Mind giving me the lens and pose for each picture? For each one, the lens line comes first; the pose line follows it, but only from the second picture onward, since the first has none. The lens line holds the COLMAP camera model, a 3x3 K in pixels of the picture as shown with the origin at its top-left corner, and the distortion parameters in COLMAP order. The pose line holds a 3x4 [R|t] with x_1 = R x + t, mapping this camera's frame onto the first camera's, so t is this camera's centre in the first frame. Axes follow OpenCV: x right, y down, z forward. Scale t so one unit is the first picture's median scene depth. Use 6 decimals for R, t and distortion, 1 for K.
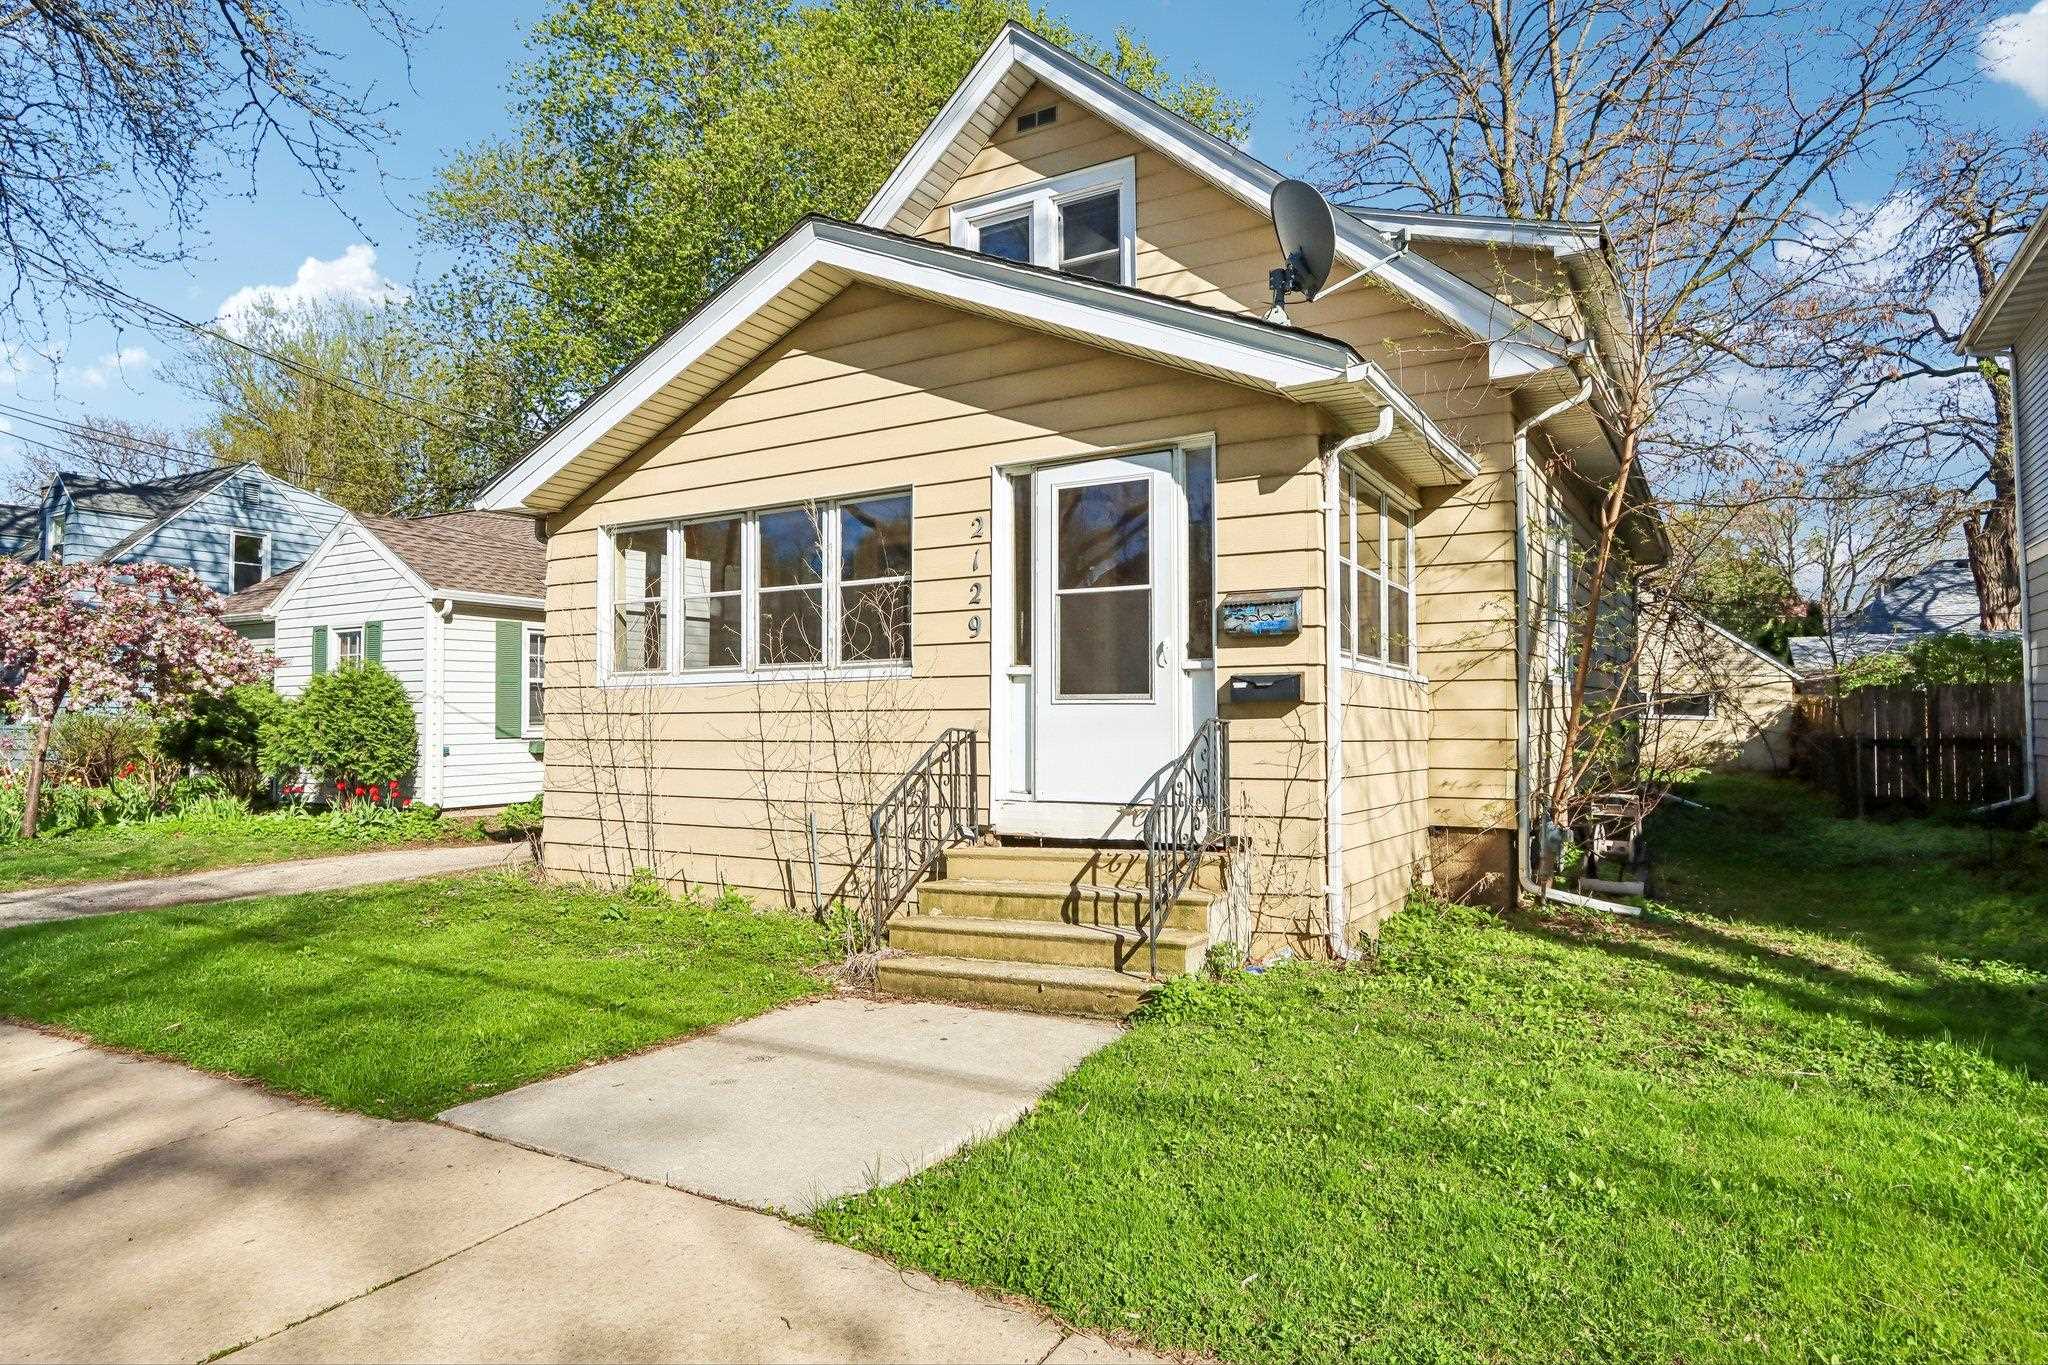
lens RADIAL K [[1175.4, 0, 1024.0], [0, 1175.4, 682.5], [0, 0, 1]] dist [-0.005106, -0.000639]
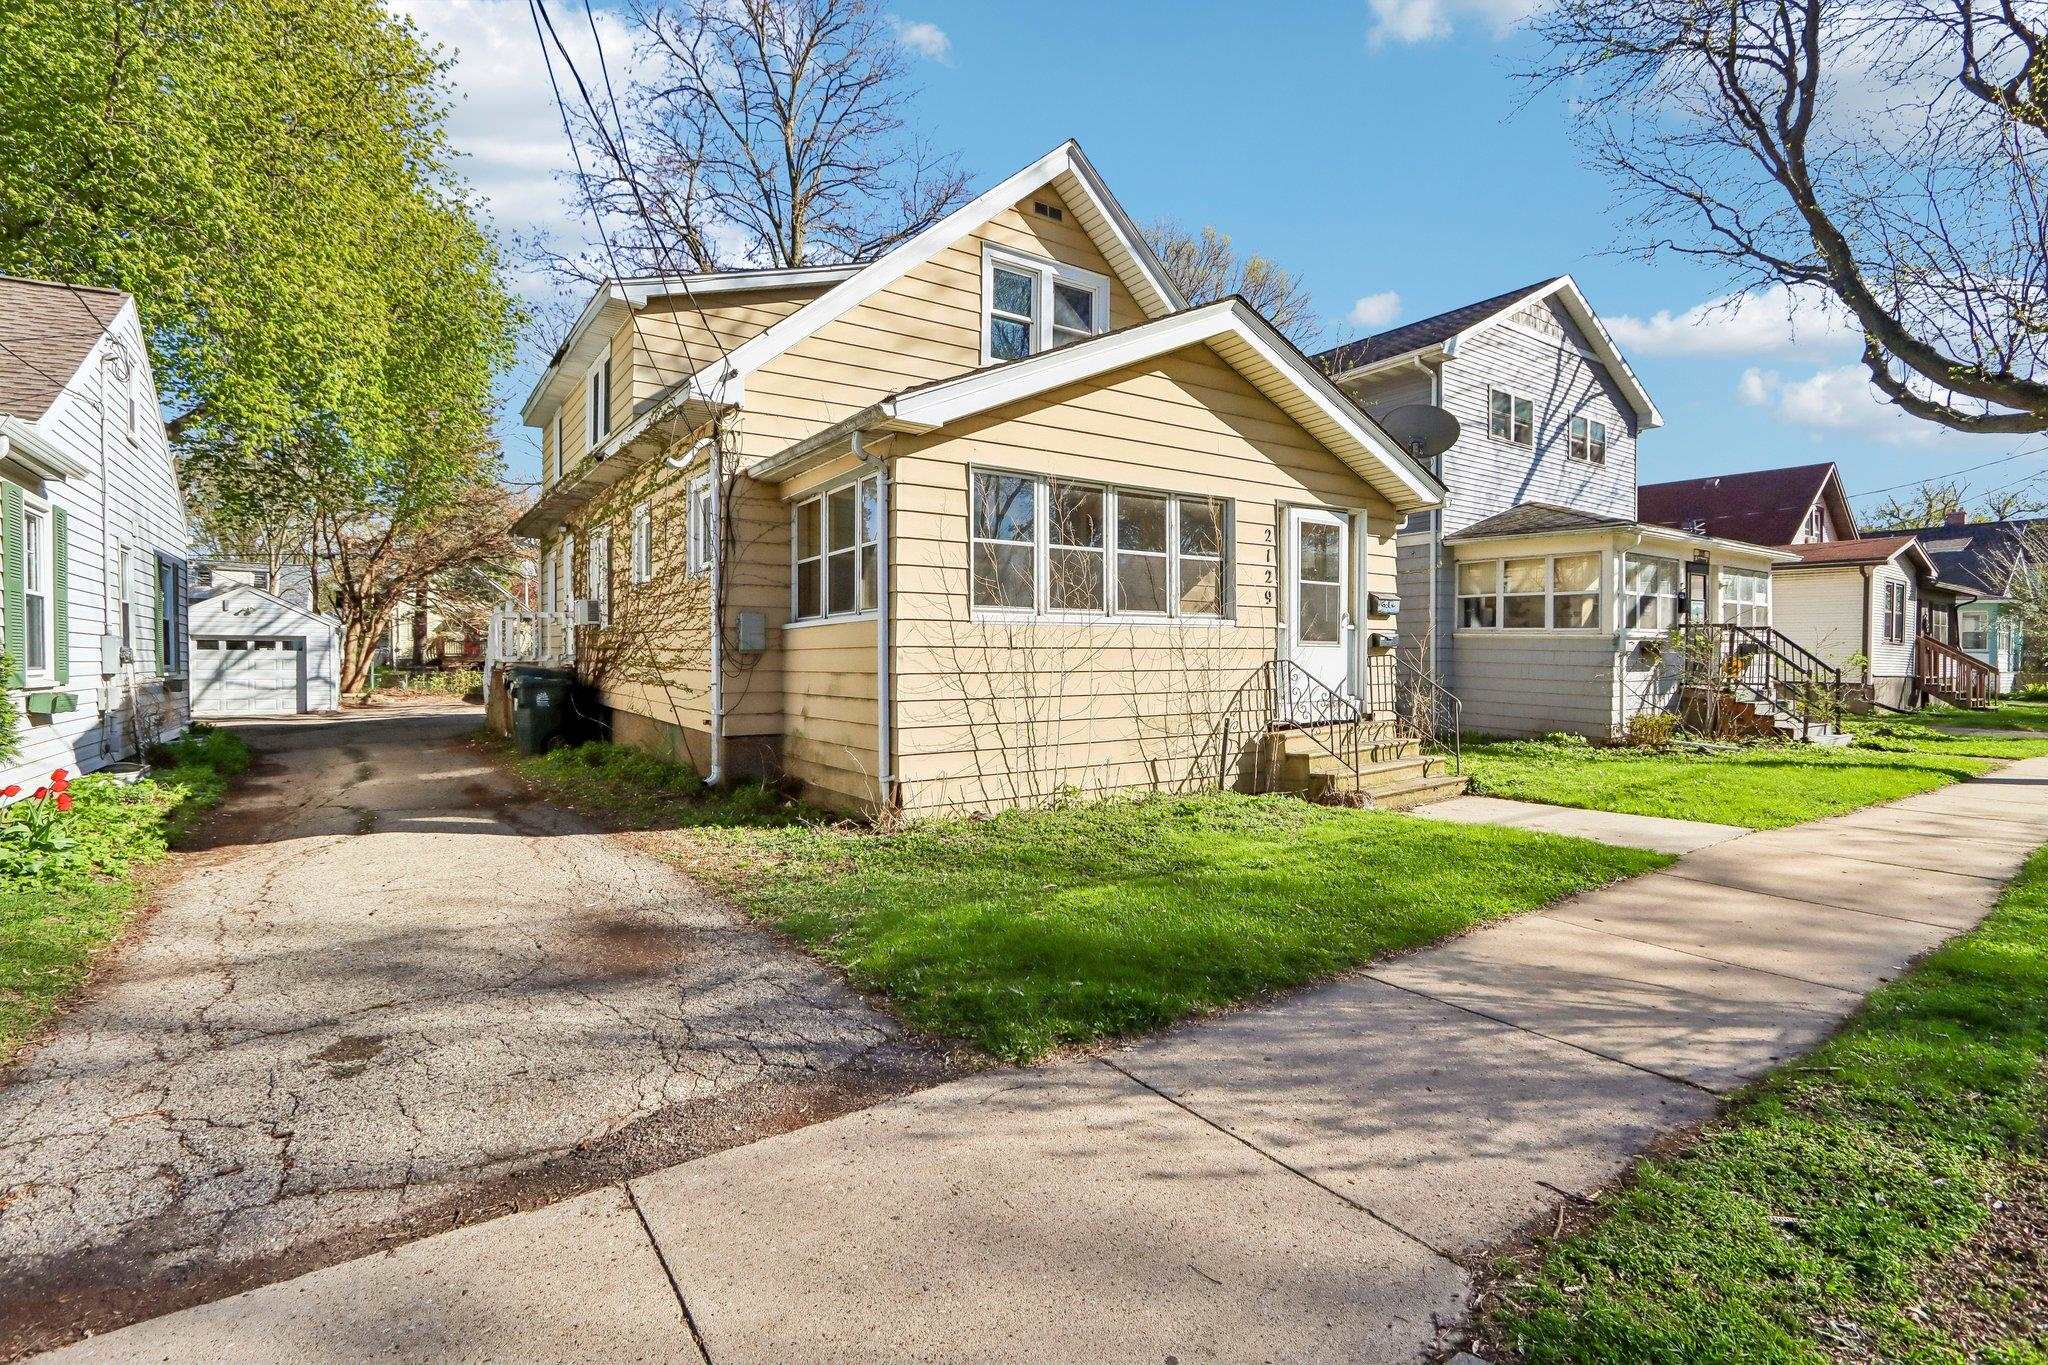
lens RADIAL K [[946.9, 0, 1015.7], [0, 946.9, 672.6], [0, 0, 1]] dist [-0.014792, 0.000448]
pose [[0.420275, -0.009941, 0.907342, -1.183126], [-0.025403, 0.999419, 0.022716, 0.031007], [-0.907041, -0.032596, 0.419778, 0.668443]]
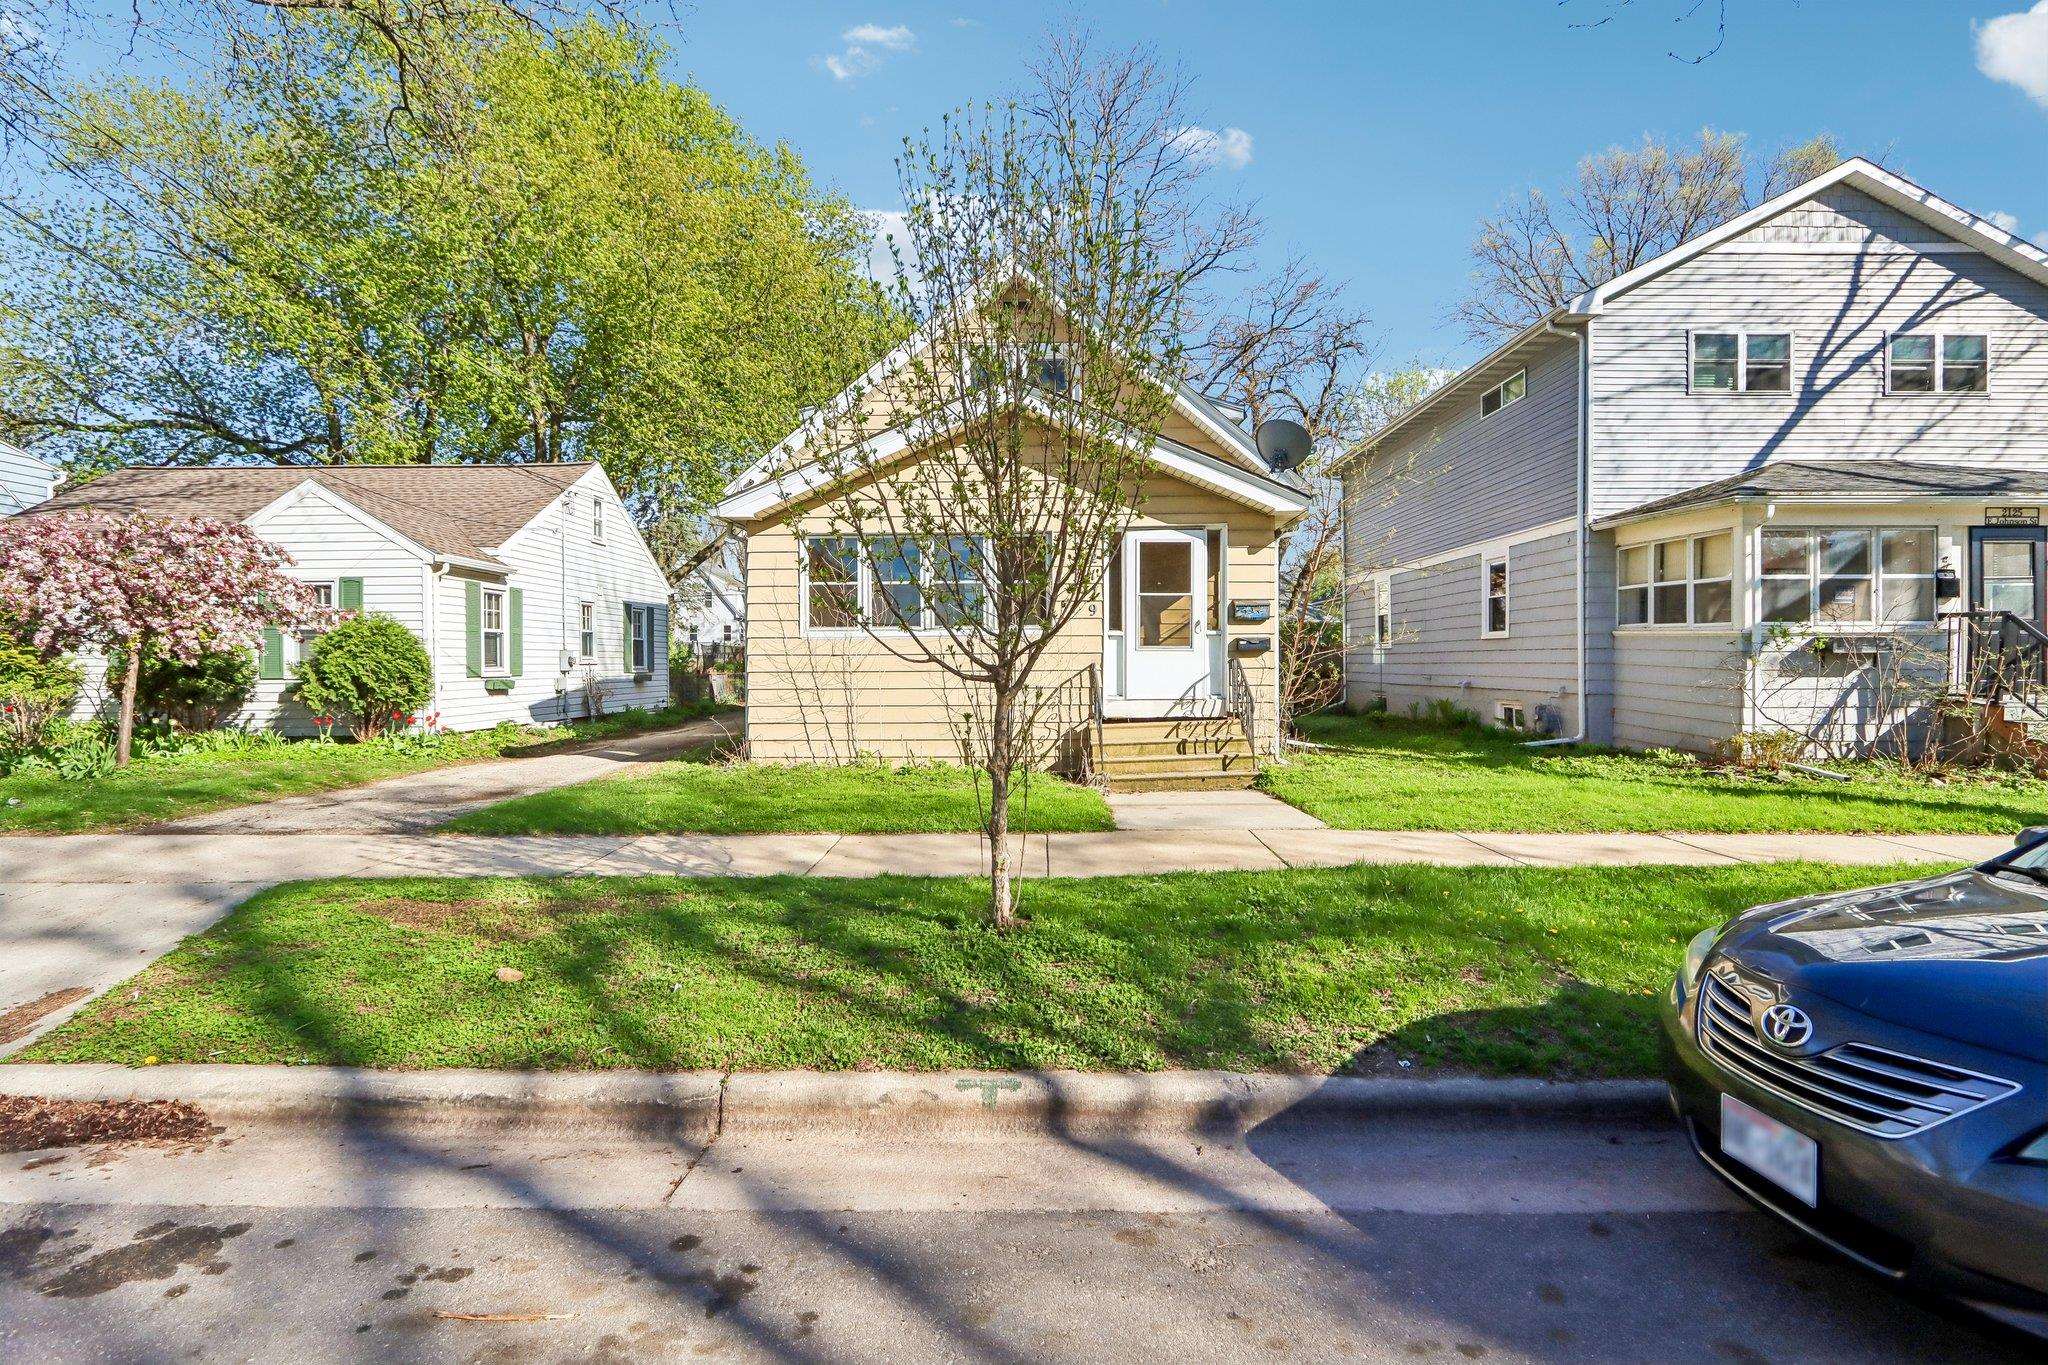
lens RADIAL K [[946.9, 0, 1015.7], [0, 946.9, 672.6], [0, 0, 1]] dist [-0.014792, 0.000448]
pose [[0.868712, -0.004530, 0.495297, -0.793903], [-0.013592, 0.999364, 0.032980, 0.004782], [-0.495131, -0.035383, 0.868098, -0.241004]]
